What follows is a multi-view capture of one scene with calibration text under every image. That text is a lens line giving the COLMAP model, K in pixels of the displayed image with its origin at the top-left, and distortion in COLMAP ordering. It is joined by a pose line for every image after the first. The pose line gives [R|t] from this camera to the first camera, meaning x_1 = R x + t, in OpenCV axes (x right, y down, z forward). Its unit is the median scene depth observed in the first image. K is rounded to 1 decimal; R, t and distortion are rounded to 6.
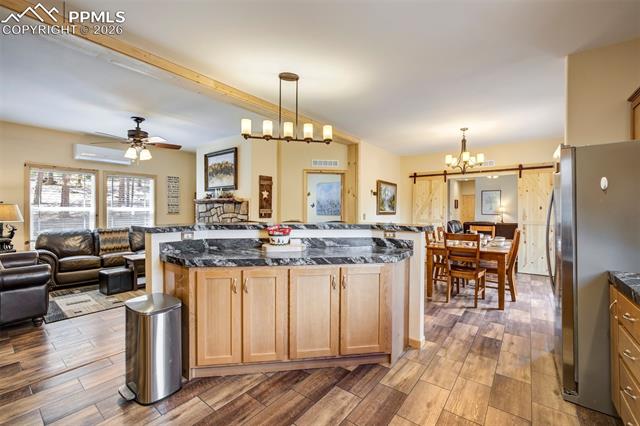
lens RADIAL K [[272.7, 0, 320.4], [0, 272.7, 210.9], [0, 0, 1]] dist [-0.034381, 0.014344]
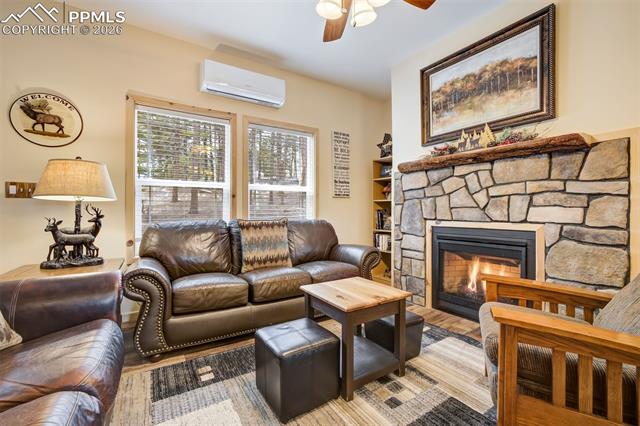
lens RADIAL K [[272.7, 0, 320.4], [0, 272.7, 210.9], [0, 0, 1]] dist [-0.034381, 0.014344]
pose [[0.944488, -0.003484, -0.328527, -0.465854], [0.003079, 0.999994, -0.001752, 0.047609], [0.328531, 0.000644, 0.944493, 0.512872]]
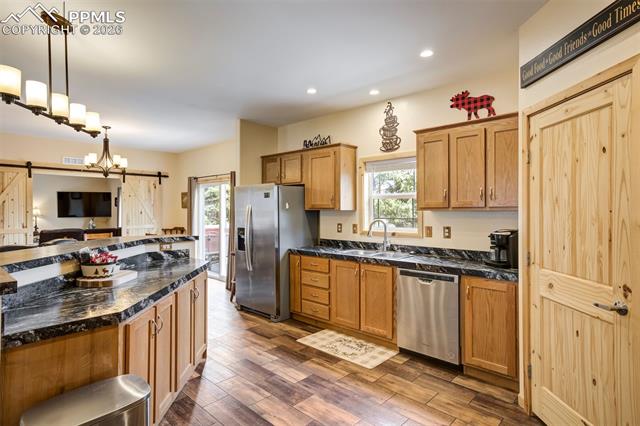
lens RADIAL K [[340.6, 0, 320.0], [0, 340.6, 213.0], [0, 0, 1]] dist [-0.004202, -0.000291]
pose [[0.099171, -0.013320, 0.994981, -0.454533], [0.002957, 0.999910, 0.013091, -0.025001], [-0.995066, 0.001644, 0.099201, 0.153830]]
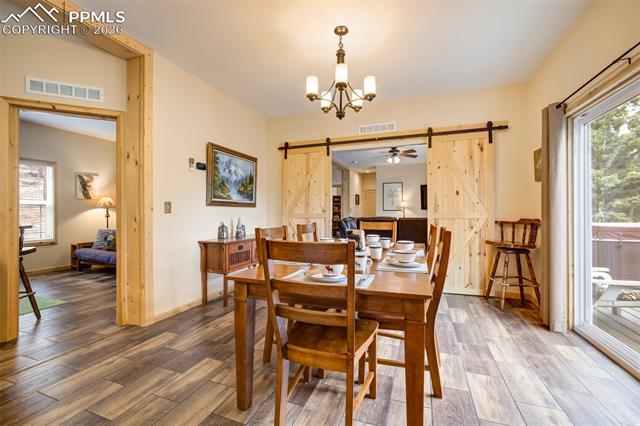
lens RADIAL K [[278.6, 0, 319.9], [0, 278.6, 210.7], [0, 0, 1]] dist [-0.032701, 0.015439]
pose [[0.954026, -0.005769, 0.299667, 0.290899], [0.007192, 0.999967, -0.003647, 0.032486], [-0.299636, 0.005635, 0.954037, 0.447191]]
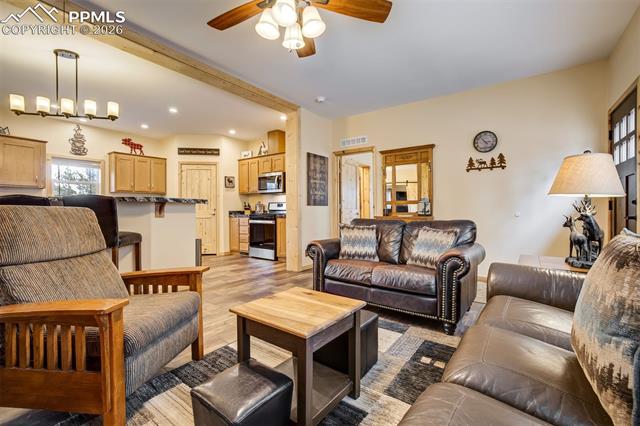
lens RADIAL K [[278.6, 0, 319.9], [0, 278.6, 210.7], [0, 0, 1]] dist [-0.032701, 0.015439]
pose [[-0.999715, -0.000426, -0.023882, -0.542767], [-0.000446, 1.000000, 0.000842, 0.048441], [0.023882, 0.000853, -0.999714, 1.069746]]
